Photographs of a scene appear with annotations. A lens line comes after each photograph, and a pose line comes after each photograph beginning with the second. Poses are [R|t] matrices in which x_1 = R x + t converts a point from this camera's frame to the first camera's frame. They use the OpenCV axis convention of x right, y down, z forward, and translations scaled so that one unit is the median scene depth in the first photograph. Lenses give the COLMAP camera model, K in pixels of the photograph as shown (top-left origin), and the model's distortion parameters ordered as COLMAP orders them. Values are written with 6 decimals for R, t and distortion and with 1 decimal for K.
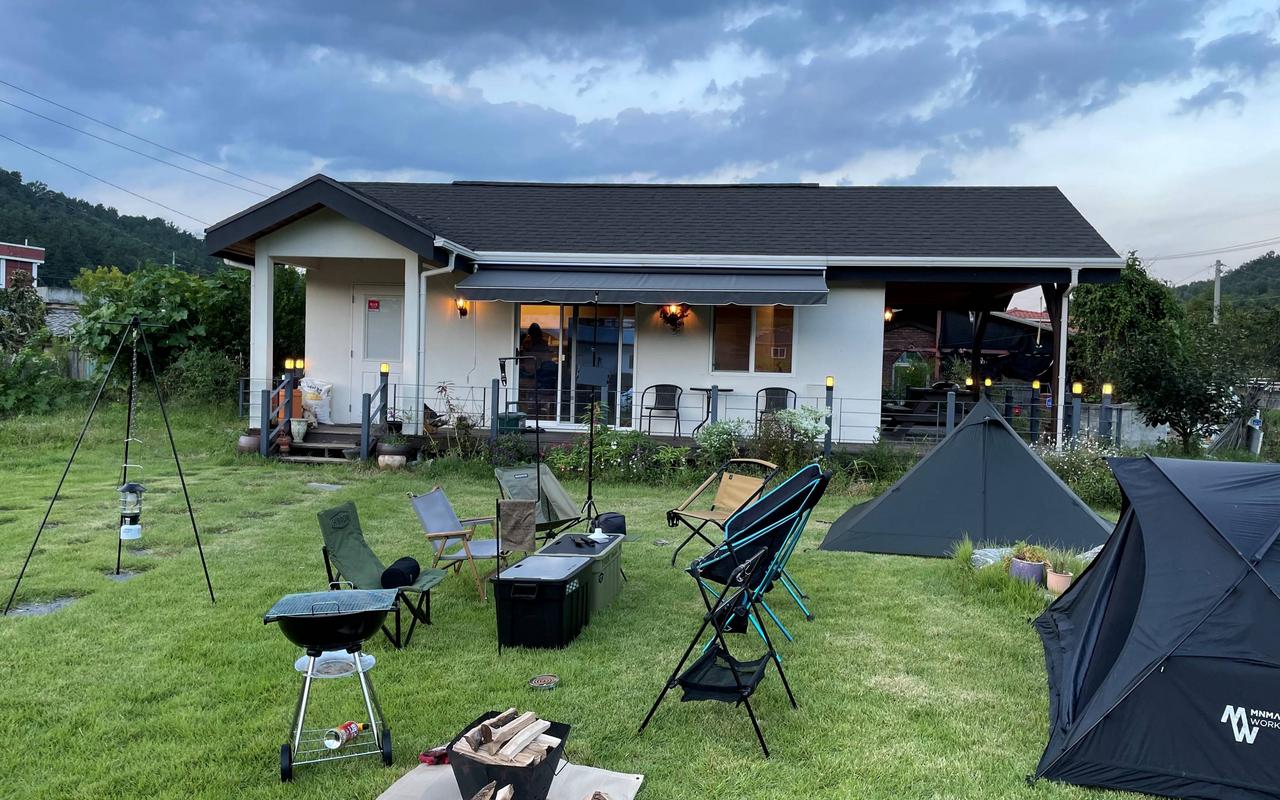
lens RADIAL K [[982.7, 0, 637.4], [0, 982.7, 383.2], [0, 0, 1]] dist [0.073729, -0.079473]
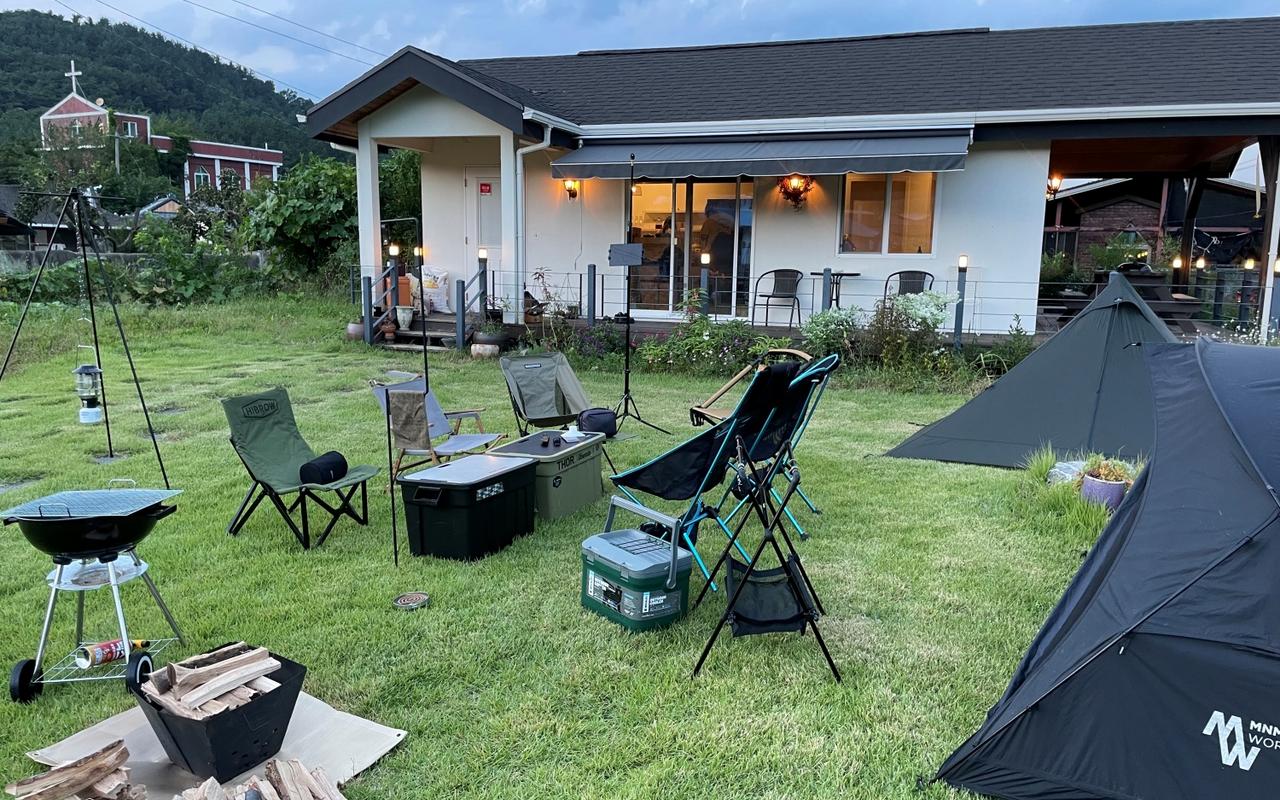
lens RADIAL K [[982.7, 0, 634.9], [0, 982.7, 408.5], [0, 0, 1]] dist [0.073729, -0.079473]
pose [[0.975939, 0.021984, -0.216932, 0.100219], [0.006850, 0.991321, 0.131281, 0.009231], [0.217935, -0.129609, 0.967319, 0.084591]]
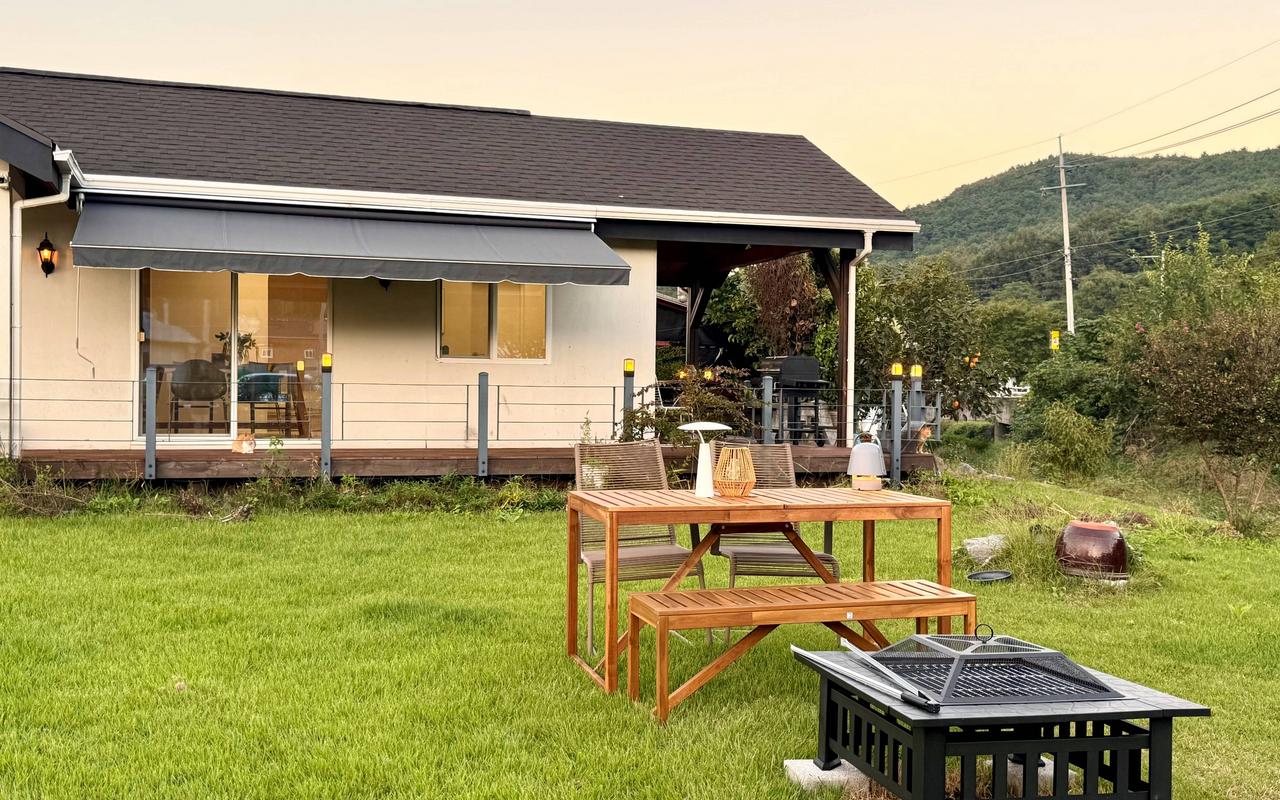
lens RADIAL K [[1363.0, 0, 623.8], [0, 1363.0, 413.2], [0, 0, 1]] dist [0.080346, 0.000000]
pose [[0.908925, -0.023681, 0.416287, -0.238265], [0.019960, 0.999712, 0.013290, 0.020034], [-0.416482, -0.003770, 0.909136, 0.025471]]
